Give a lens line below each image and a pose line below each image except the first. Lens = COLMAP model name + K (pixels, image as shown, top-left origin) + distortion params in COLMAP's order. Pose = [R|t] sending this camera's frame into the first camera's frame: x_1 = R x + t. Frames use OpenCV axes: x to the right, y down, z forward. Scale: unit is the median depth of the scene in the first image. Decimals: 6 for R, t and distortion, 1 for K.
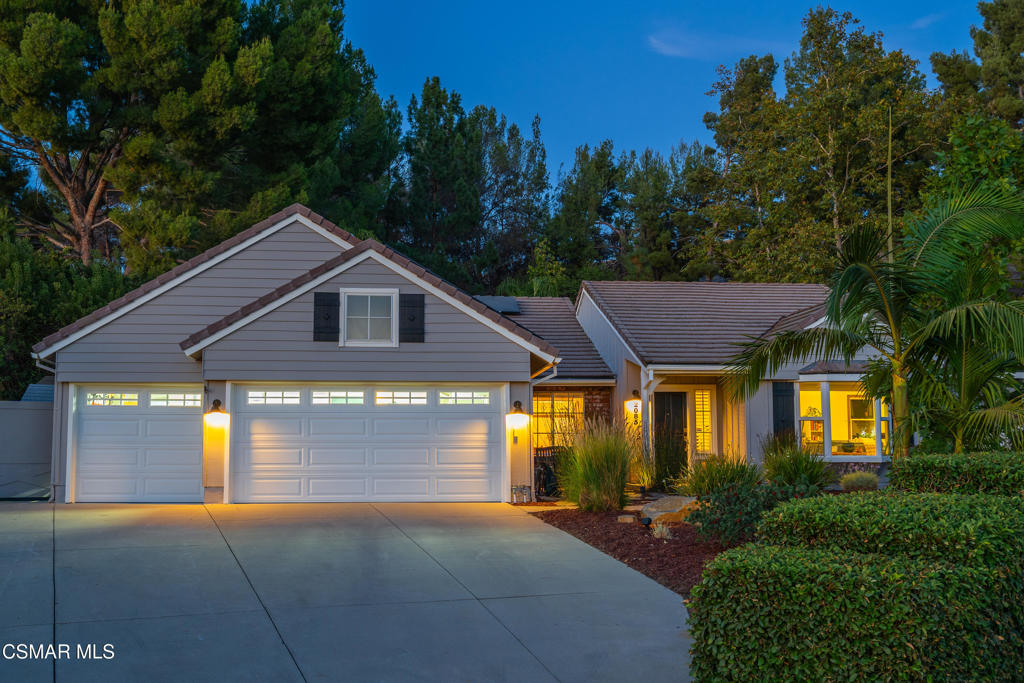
lens RADIAL K [[861.1, 0, 510.7], [0, 861.1, 345.7], [0, 0, 1]] dist [0.012029, 0.002072]
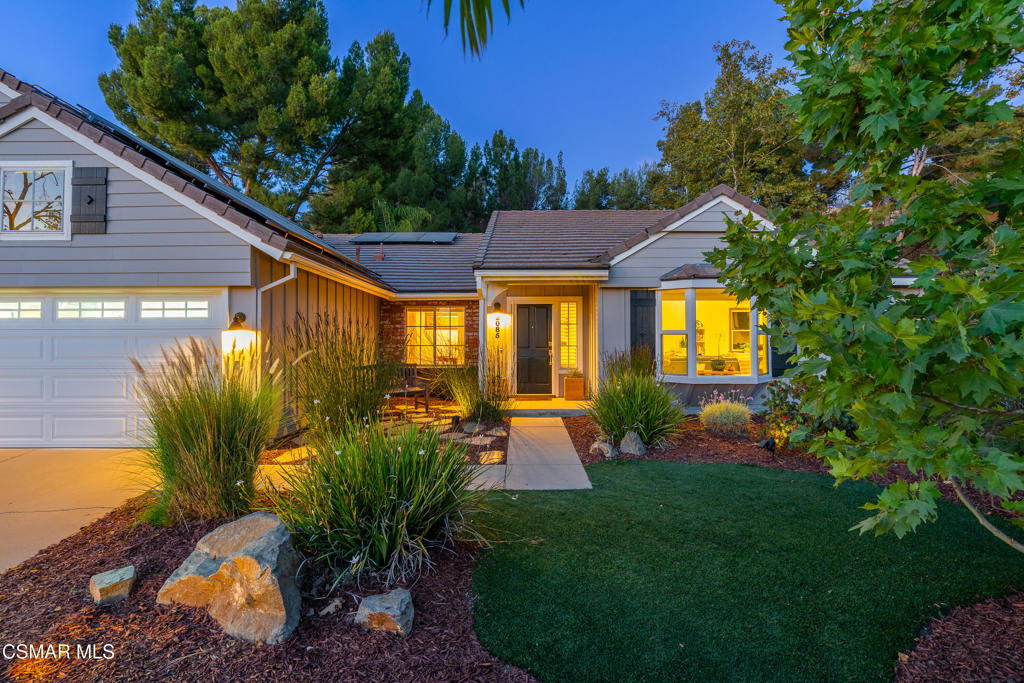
lens RADIAL K [[469.8, 0, 511.0], [0, 469.8, 323.1], [0, 0, 1]] dist [-0.000990, 0.000526]
pose [[0.995777, -0.005358, -0.091649, 0.205571], [0.012298, 0.997083, 0.075333, 0.034176], [0.090978, -0.076142, 0.992938, 0.465964]]
